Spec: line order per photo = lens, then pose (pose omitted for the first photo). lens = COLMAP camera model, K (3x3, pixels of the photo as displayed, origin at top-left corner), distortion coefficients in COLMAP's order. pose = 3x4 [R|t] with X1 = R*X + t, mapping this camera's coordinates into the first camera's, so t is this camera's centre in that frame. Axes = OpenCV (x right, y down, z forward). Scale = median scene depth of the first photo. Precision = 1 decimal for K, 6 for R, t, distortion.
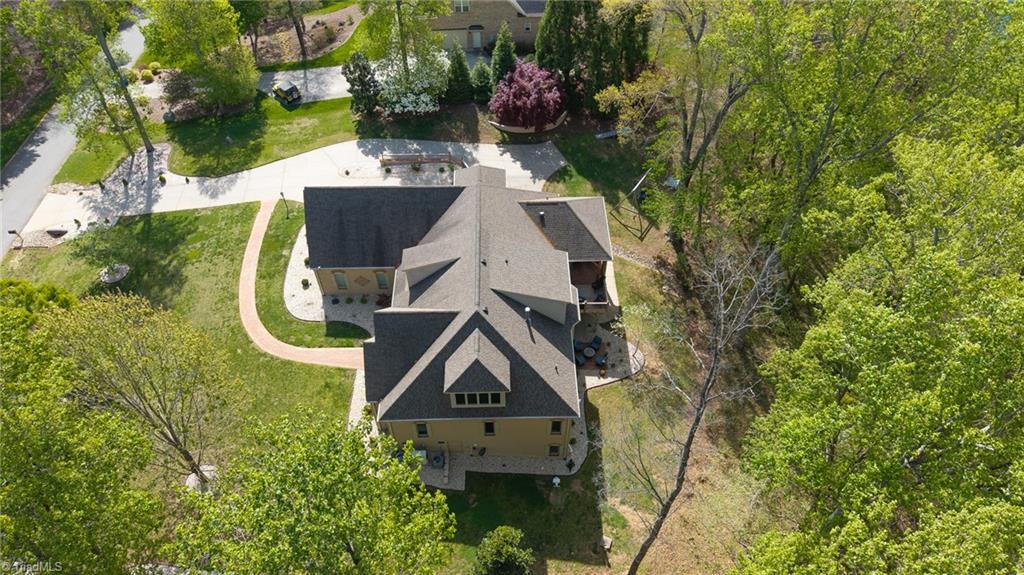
lens RADIAL K [[698.3, 0, 512.0], [0, 698.3, 287.5], [0, 0, 1]] dist [0.001282, 0.001051]
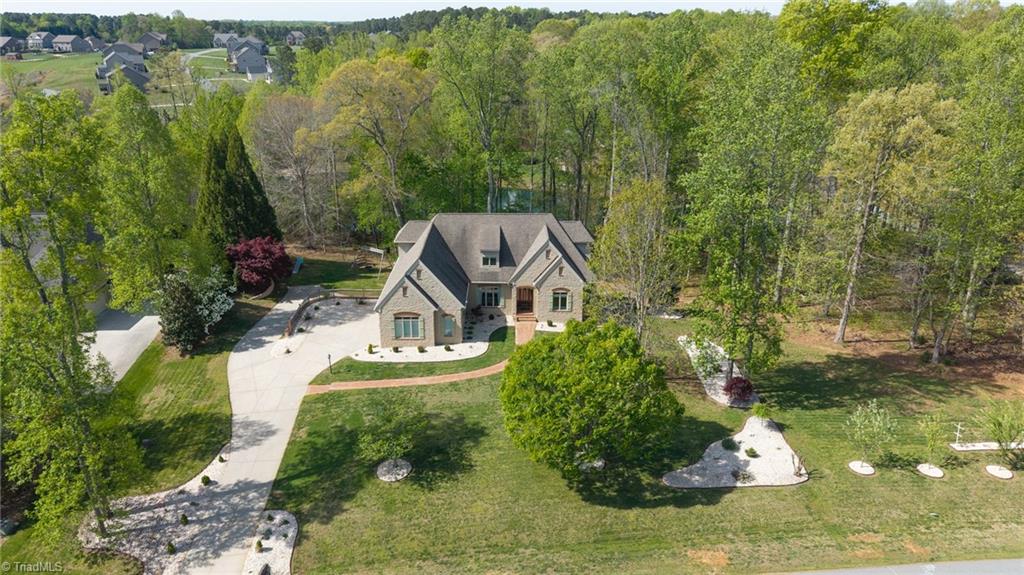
lens RADIAL K [[698.3, 0, 512.0], [0, 698.3, 287.5], [0, 0, 1]] dist [0.001282, 0.001051]
pose [[0.013724, -0.355538, 0.934561, -1.102162], [0.760312, 0.610741, 0.221181, -0.198170], [-0.649413, 0.707523, 0.278702, 0.480176]]
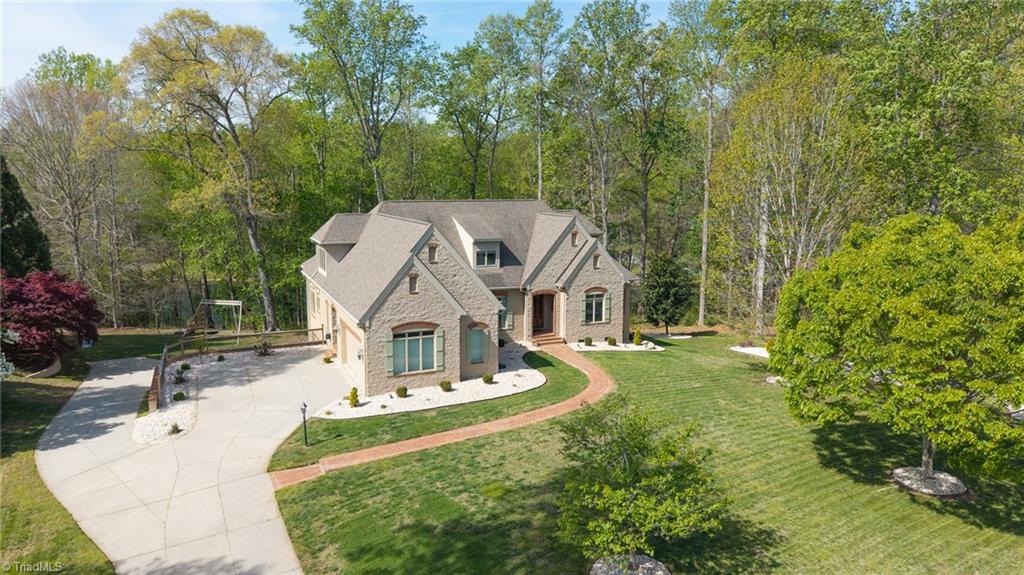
lens RADIAL K [[698.3, 0, 512.0], [0, 698.3, 287.5], [0, 0, 1]] dist [0.001282, 0.001051]
pose [[-0.386851, -0.150090, 0.909846, -0.742572], [0.701911, 0.591972, 0.396093, -0.250336], [-0.598053, 0.791860, -0.123655, 0.856503]]
